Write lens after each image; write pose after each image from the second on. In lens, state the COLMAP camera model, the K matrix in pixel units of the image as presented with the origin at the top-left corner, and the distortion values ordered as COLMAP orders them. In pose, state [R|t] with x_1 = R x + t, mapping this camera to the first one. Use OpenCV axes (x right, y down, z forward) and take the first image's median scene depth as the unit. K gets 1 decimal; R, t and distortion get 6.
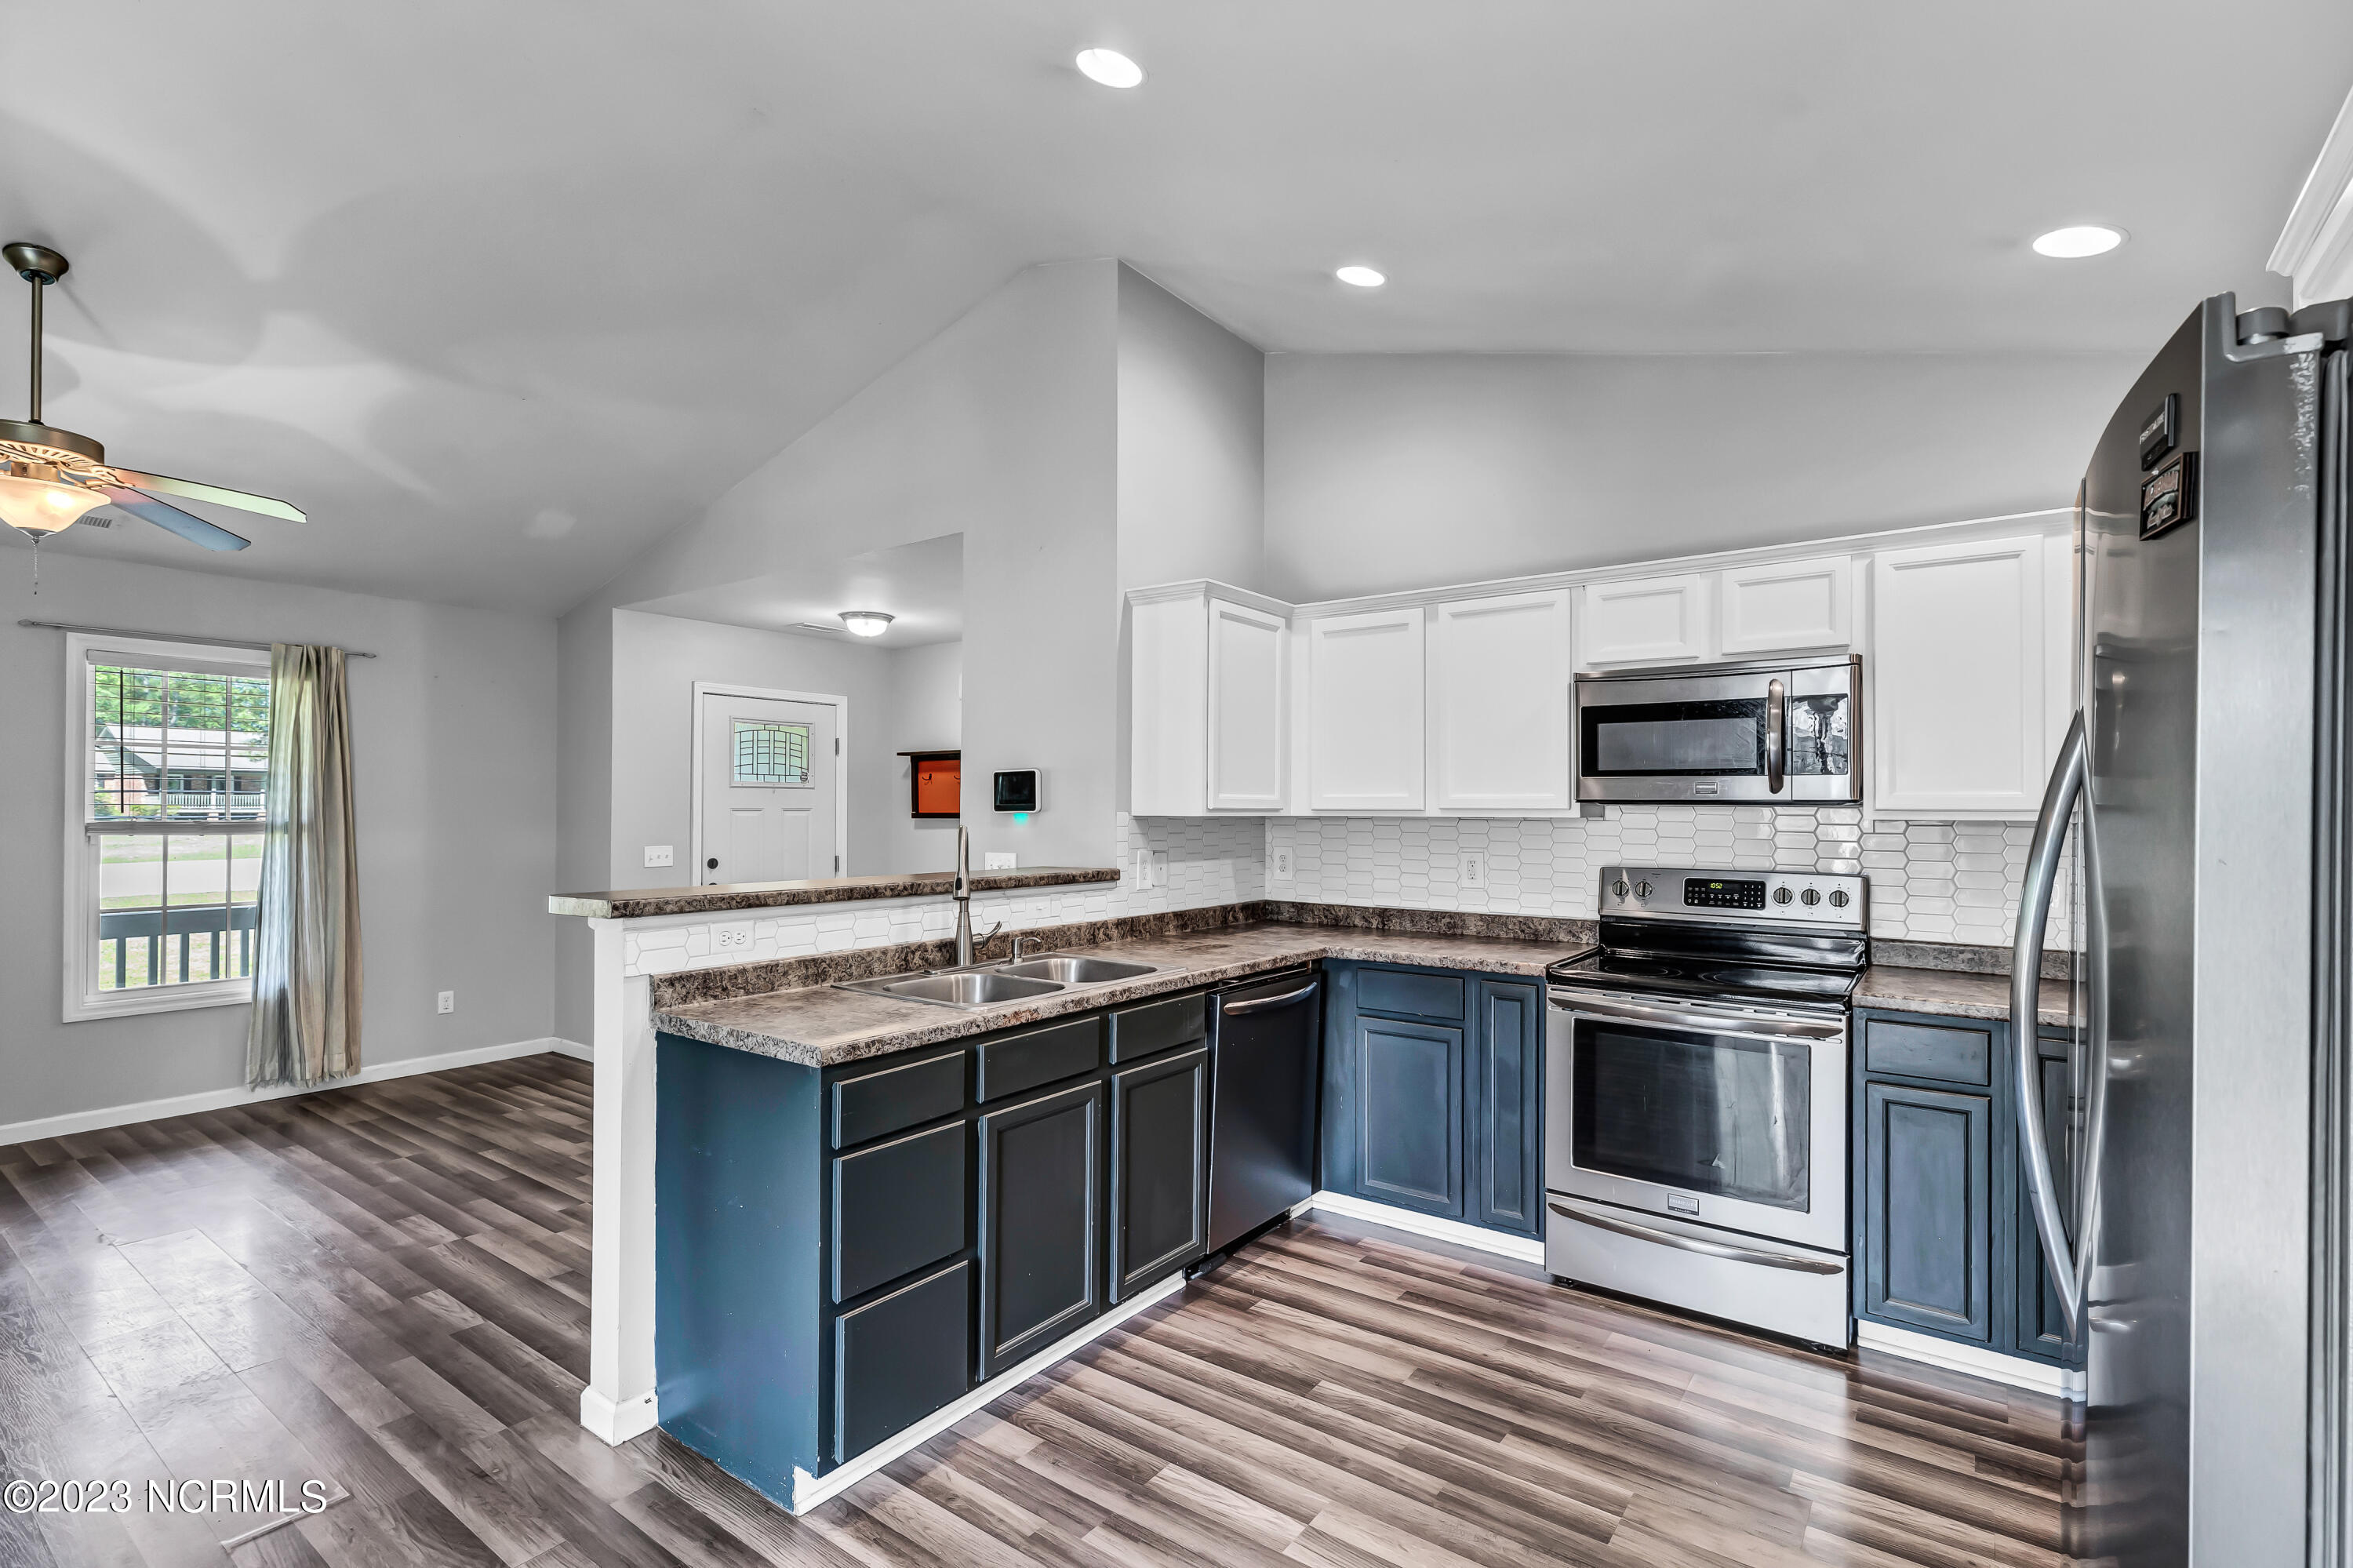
lens RADIAL K [[1080.2, 0, 1167.5], [0, 1080.2, 796.8], [0, 0, 1]] dist [0.008304, 0.000291]
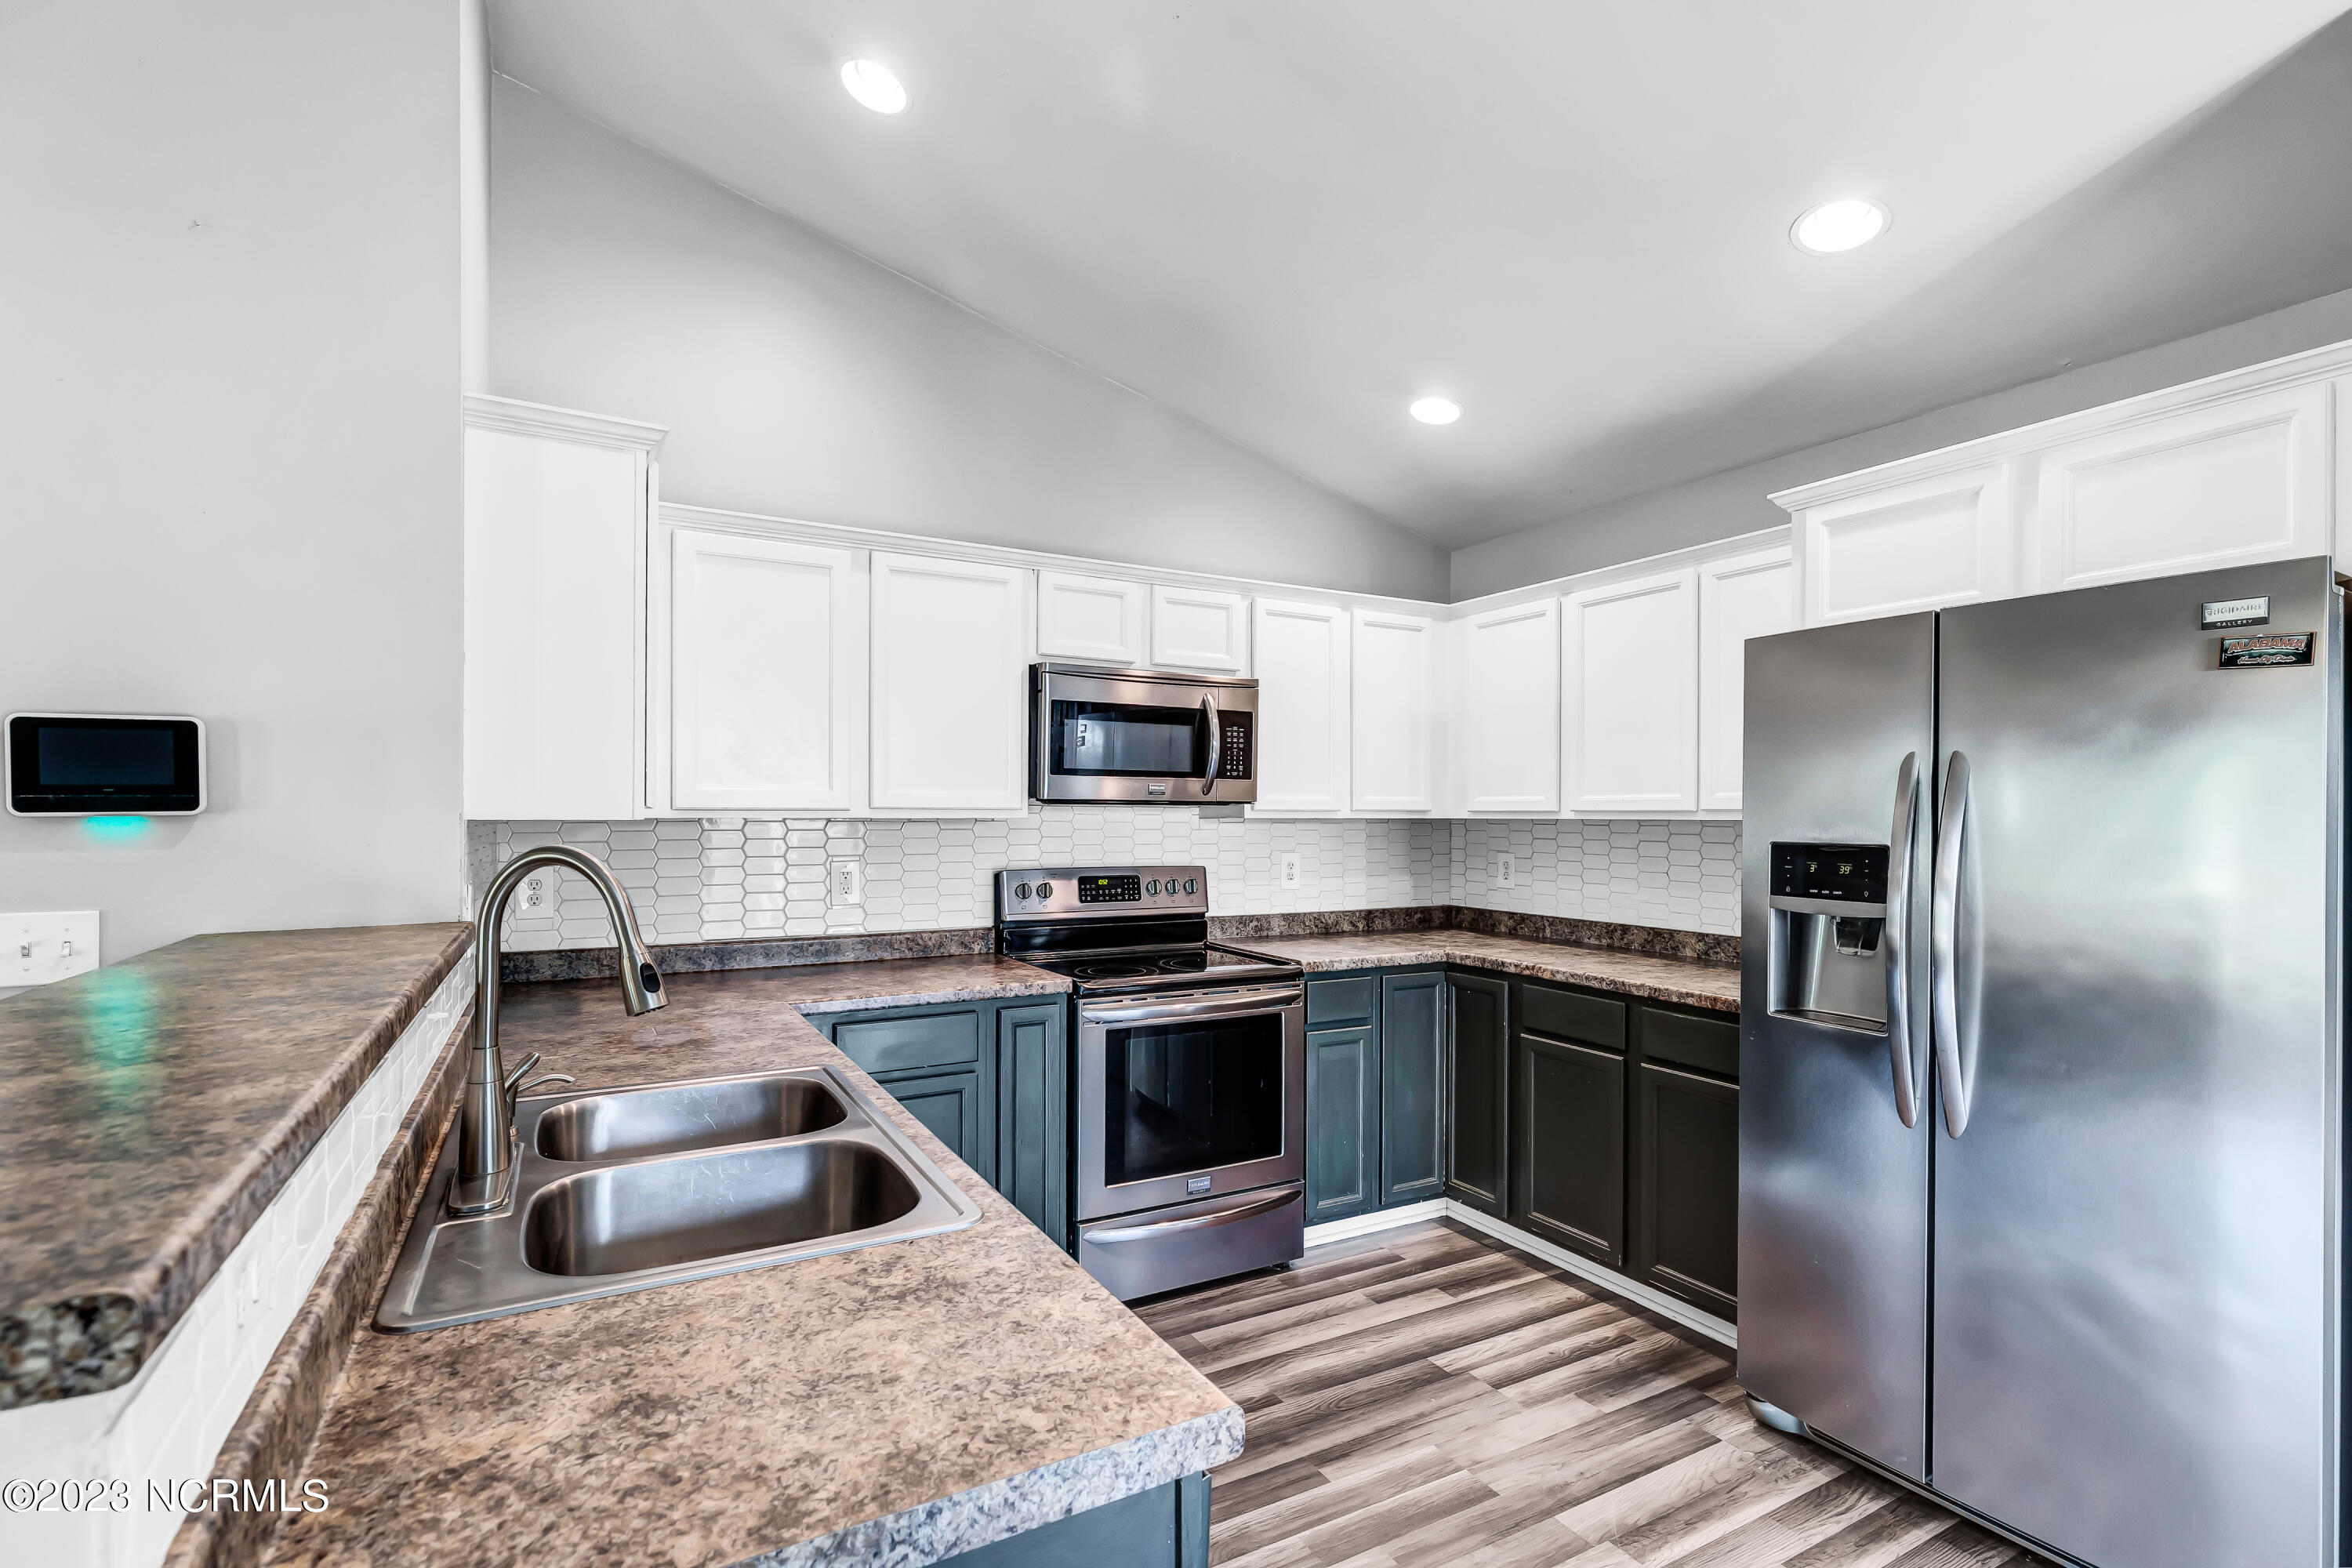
lens RADIAL K [[1075.5, 0, 1165.5], [0, 1075.5, 807.9], [0, 0, 1]] dist [0.008161, 0.000042]
pose [[0.412510, 0.000585, 0.910953, -0.418337], [-0.012660, 0.999907, 0.005091, 0.004526], [-0.910865, -0.013633, 0.412479, 0.516094]]
